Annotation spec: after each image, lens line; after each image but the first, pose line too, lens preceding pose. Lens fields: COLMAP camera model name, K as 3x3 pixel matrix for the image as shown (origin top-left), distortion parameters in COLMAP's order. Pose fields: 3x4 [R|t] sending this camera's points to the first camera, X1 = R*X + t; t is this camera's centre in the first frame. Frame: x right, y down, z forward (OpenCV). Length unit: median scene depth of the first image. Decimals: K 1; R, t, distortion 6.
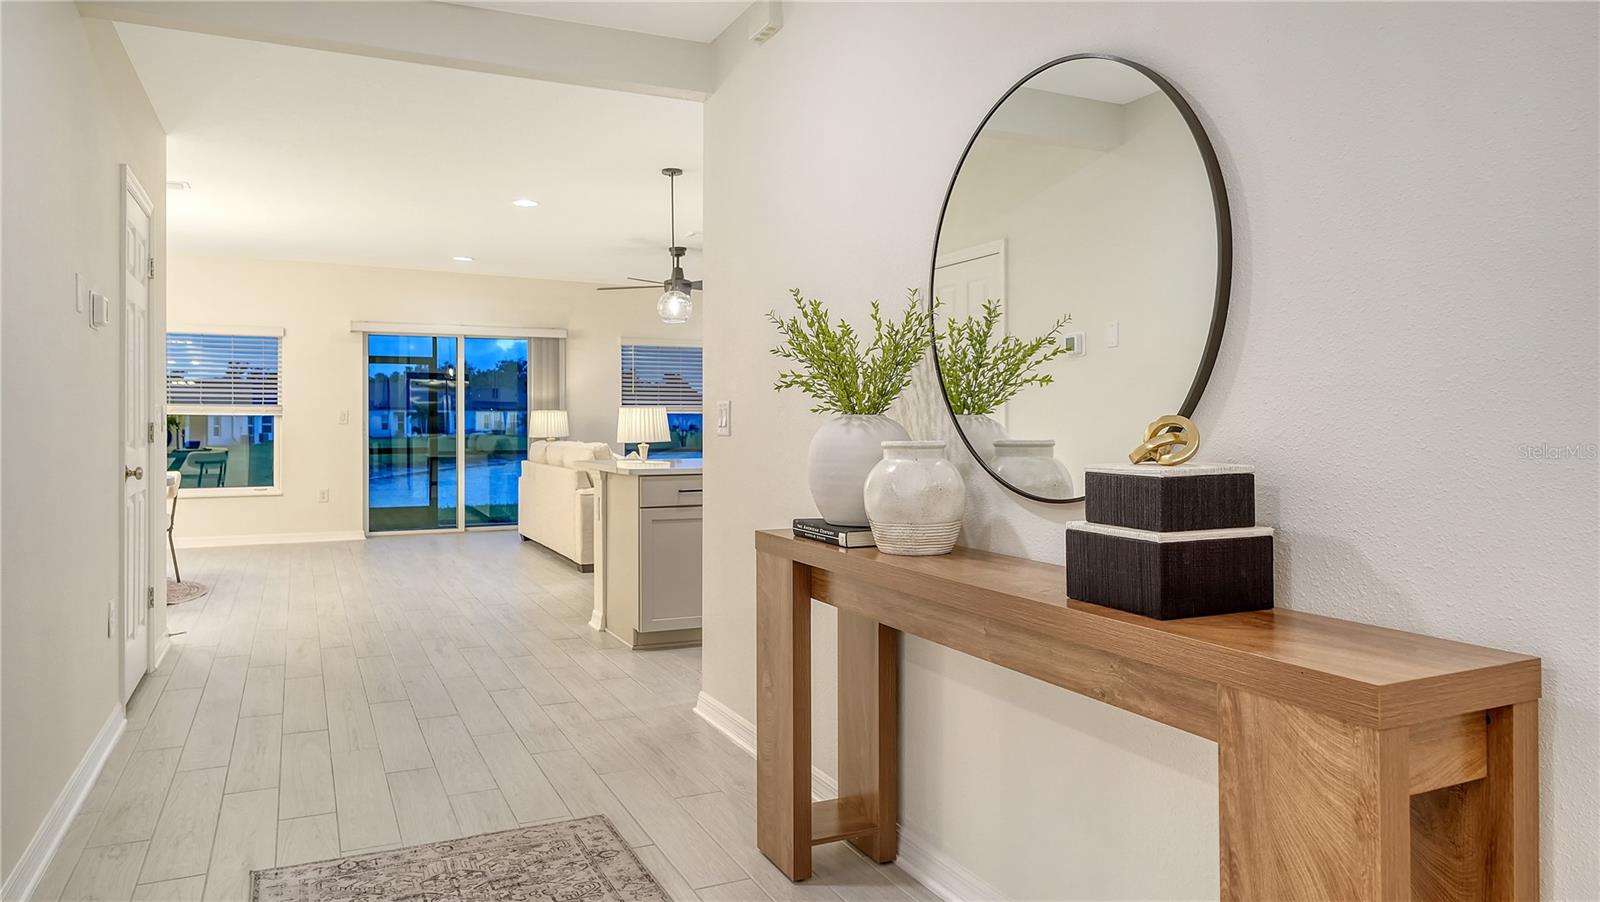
lens RADIAL K [[1075.2, 0, 823.0], [0, 1075.2, 420.5], [0, 0, 1]] dist [0.000902, -0.001061]
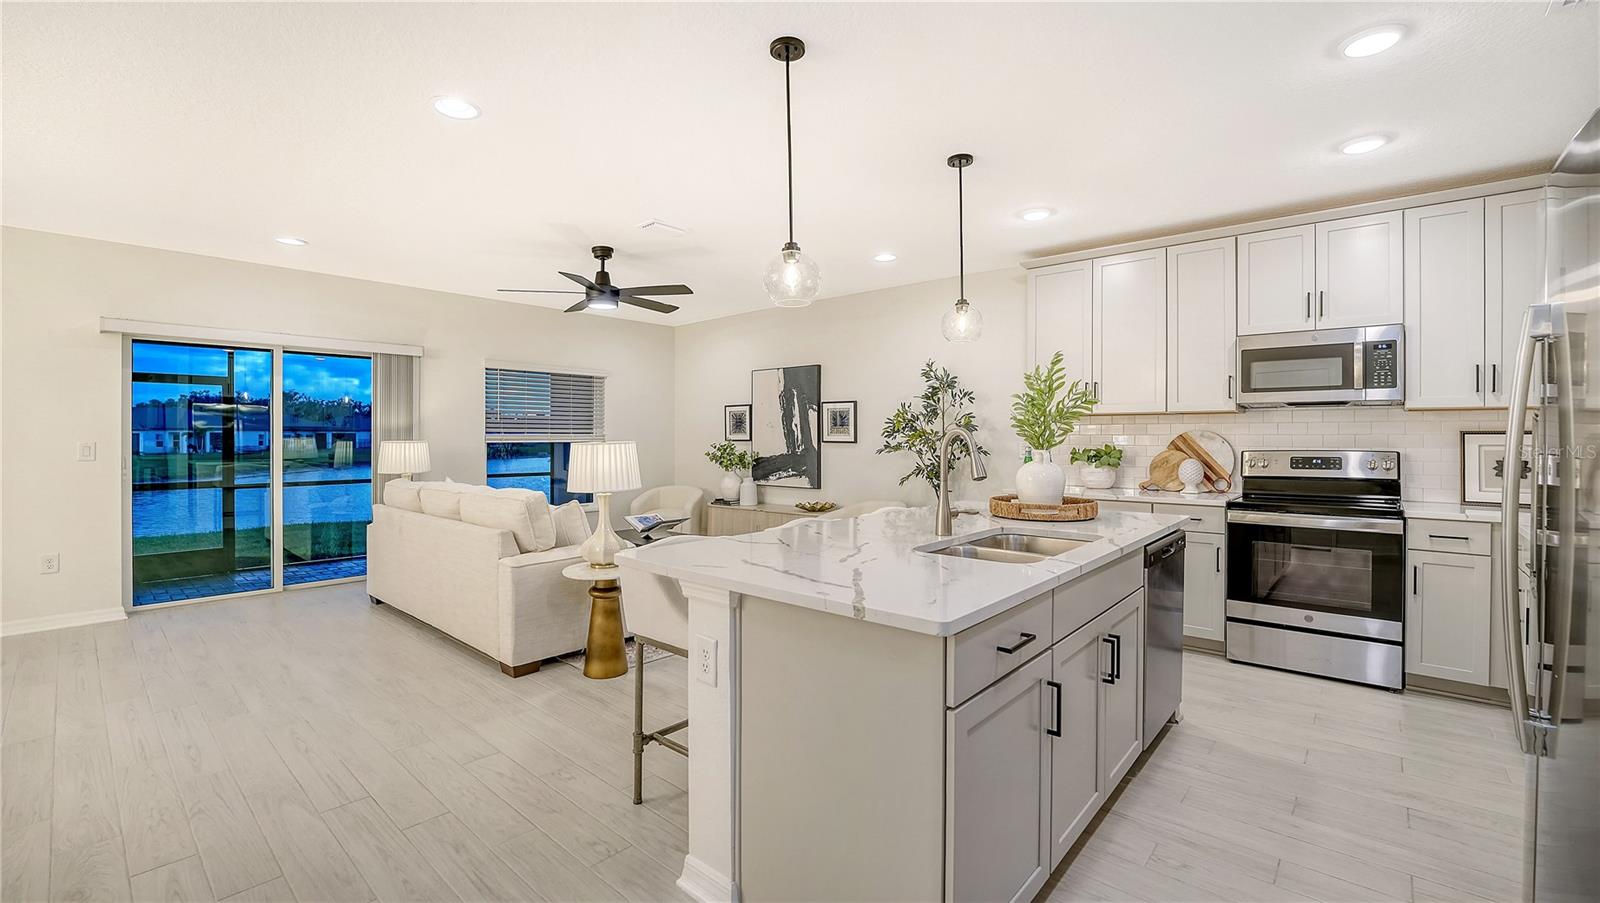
lens RADIAL K [[686.2, 0, 794.0], [0, 686.2, 437.0], [0, 0, 1]] dist [0.001435, 0.000053]
pose [[0.936454, 0.002203, 0.350783, -0.155516], [-0.001219, 0.999995, -0.003027, -0.010631], [-0.350788, 0.002407, 0.936452, 0.384936]]
